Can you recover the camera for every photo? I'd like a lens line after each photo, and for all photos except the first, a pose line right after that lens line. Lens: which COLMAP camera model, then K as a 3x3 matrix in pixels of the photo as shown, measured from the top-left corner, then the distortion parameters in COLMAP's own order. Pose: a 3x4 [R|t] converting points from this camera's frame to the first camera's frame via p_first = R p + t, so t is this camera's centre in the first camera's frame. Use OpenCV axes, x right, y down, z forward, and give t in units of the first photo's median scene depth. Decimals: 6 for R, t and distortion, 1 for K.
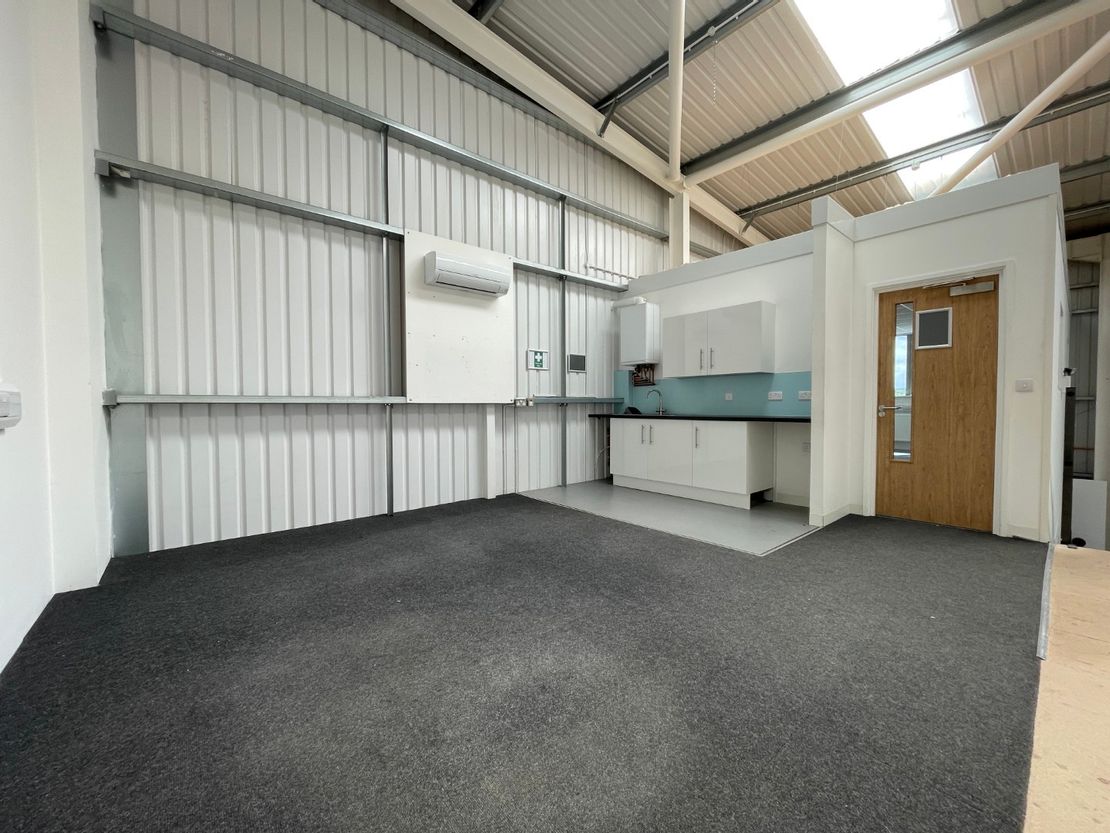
lens RADIAL K [[445.9, 0, 551.4], [0, 445.9, 414.9], [0, 0, 1]] dist [0.000197, -0.000137]
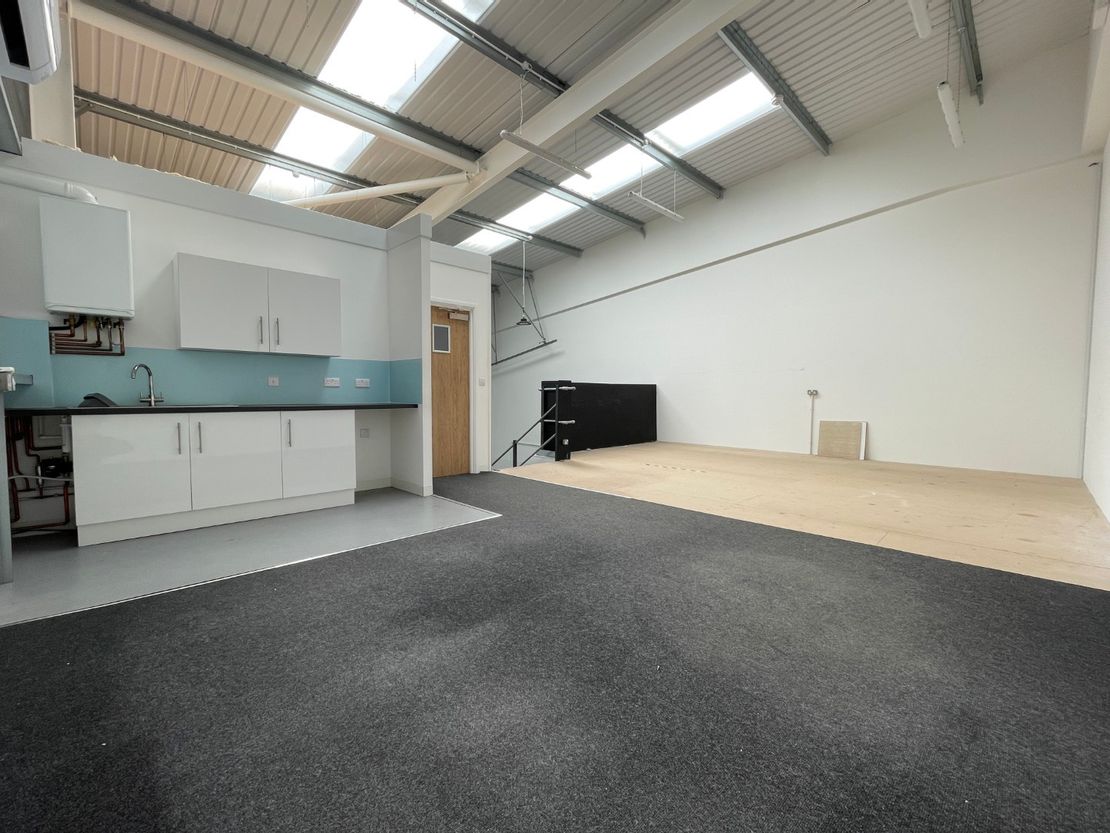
lens RADIAL K [[474.7, 0, 551.3], [0, 474.7, 419.9], [0, 0, 1]] dist [-0.005423, -0.000452]
pose [[-0.076237, -0.049774, 0.995847, -0.521623], [0.018619, 0.998508, 0.051332, -0.006333], [-0.996916, 0.022455, -0.075197, 0.601942]]
